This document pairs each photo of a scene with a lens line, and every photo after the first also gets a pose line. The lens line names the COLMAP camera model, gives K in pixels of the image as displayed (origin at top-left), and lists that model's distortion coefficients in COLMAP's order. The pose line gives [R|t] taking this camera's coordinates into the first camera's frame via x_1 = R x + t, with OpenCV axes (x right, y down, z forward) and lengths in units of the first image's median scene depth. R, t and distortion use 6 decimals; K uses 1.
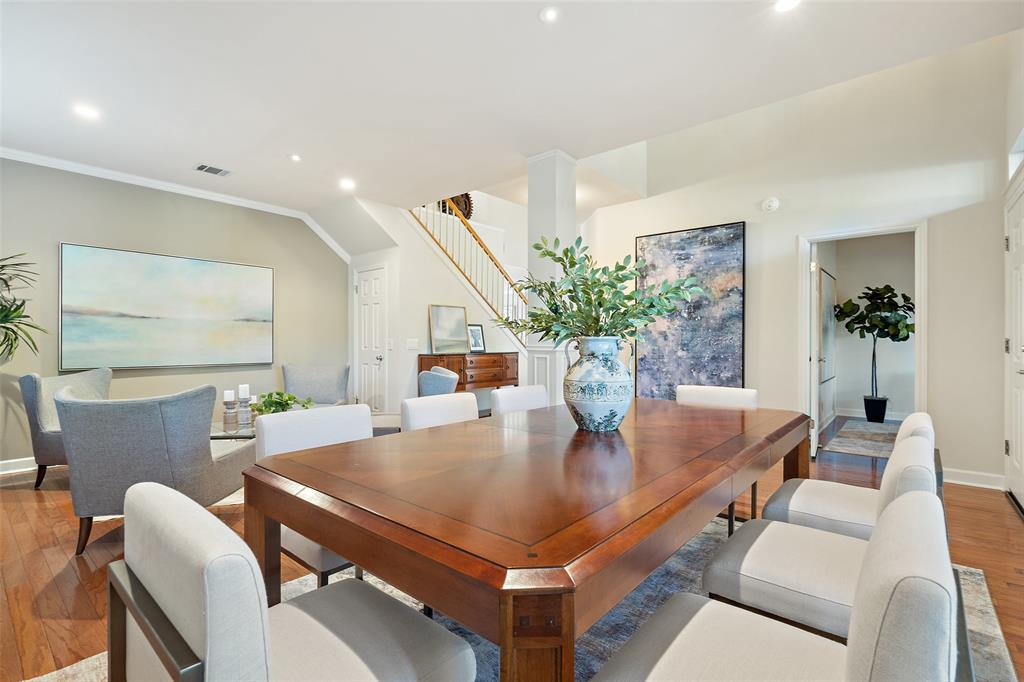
lens RADIAL K [[475.9, 0, 510.1], [0, 475.9, 344.5], [0, 0, 1]] dist [-0.000407, 0.000193]
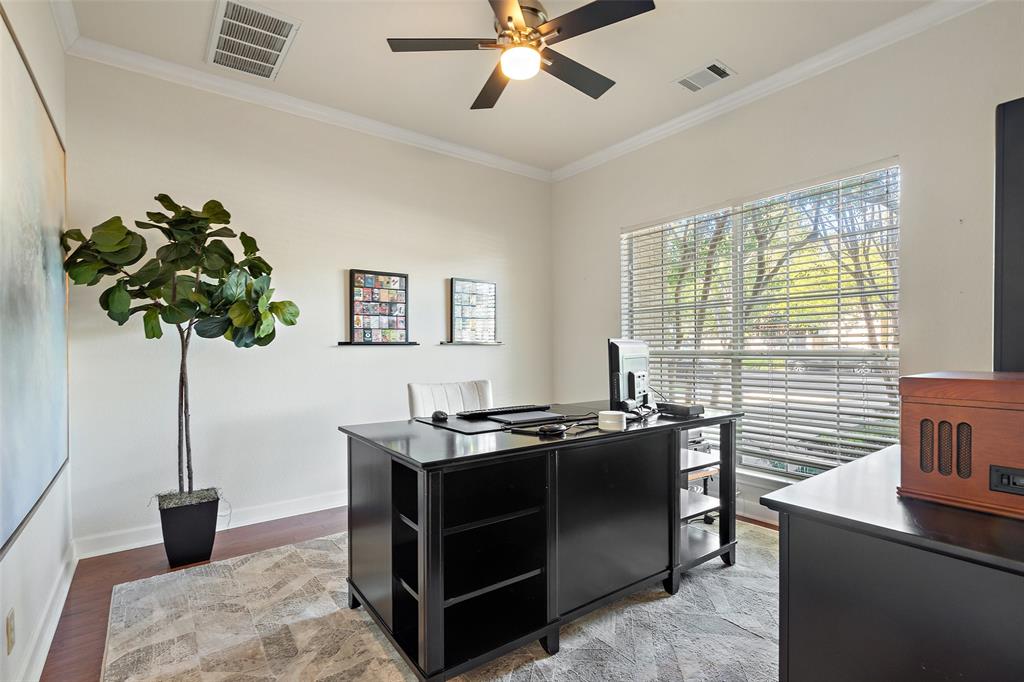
lens RADIAL K [[475.9, 0, 509.5], [0, 475.9, 345.8], [0, 0, 1]] dist [-0.000407, 0.000193]
pose [[0.217234, -0.022140, 0.975868, 0.454253], [0.009753, 0.999742, 0.020511, -0.011936], [-0.976071, 0.005061, 0.217394, 0.666897]]
